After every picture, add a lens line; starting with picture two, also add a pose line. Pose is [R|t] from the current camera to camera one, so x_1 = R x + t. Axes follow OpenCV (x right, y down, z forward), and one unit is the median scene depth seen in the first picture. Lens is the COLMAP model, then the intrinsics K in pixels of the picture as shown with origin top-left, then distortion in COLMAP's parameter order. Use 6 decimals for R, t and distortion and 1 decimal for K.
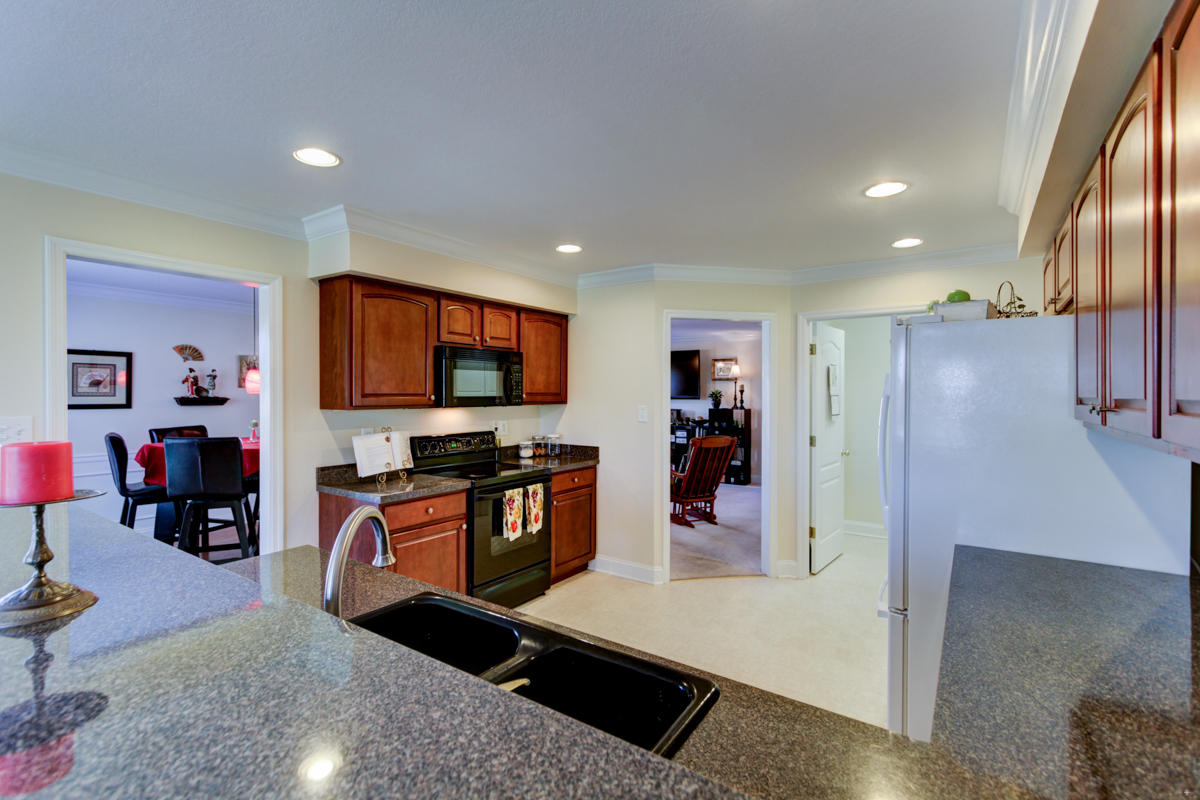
lens RADIAL K [[546.2, 0, 600.0], [0, 546.2, 394.4], [0, 0, 1]] dist [-0.004227, -0.002286]
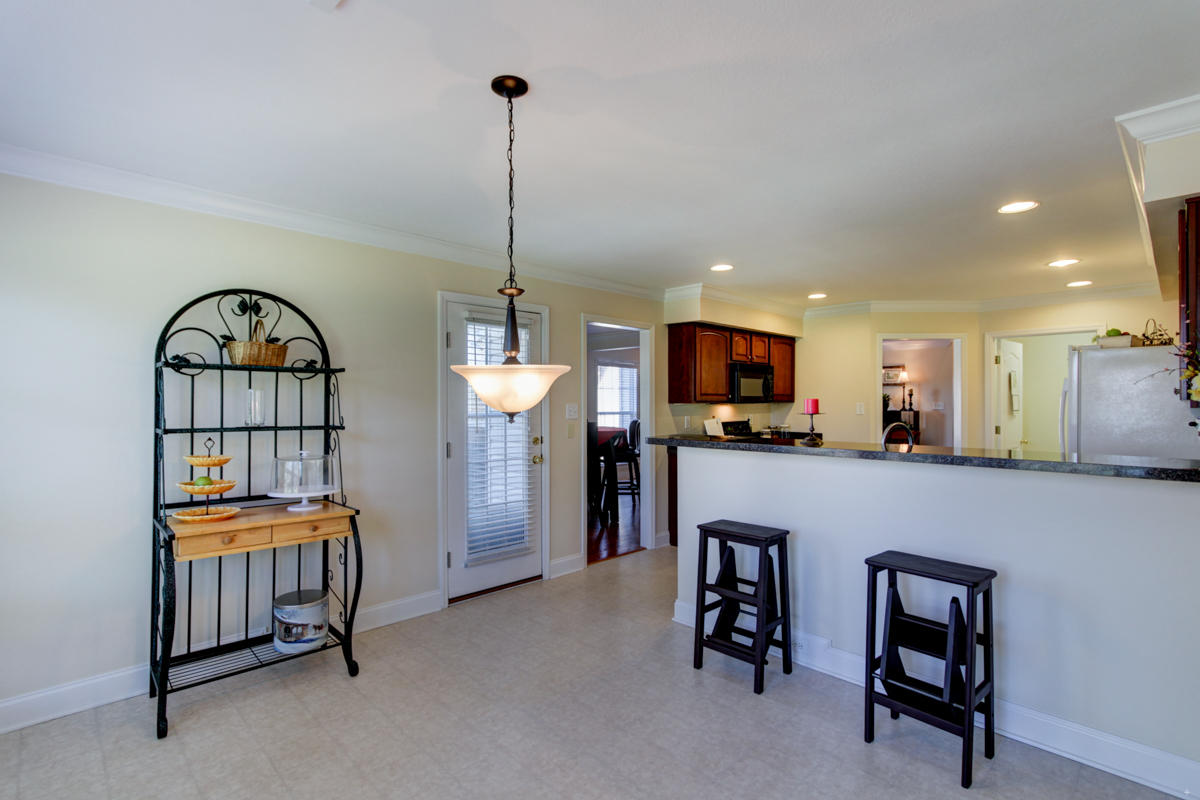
lens RADIAL K [[546.2, 0, 600.6], [0, 546.2, 397.0], [0, 0, 1]] dist [-0.004227, -0.002286]
pose [[0.977791, -0.004534, -0.209534, -0.283224], [0.002391, 0.999942, -0.010476, 0.019282], [0.209570, 0.009743, 0.977745, -0.505949]]
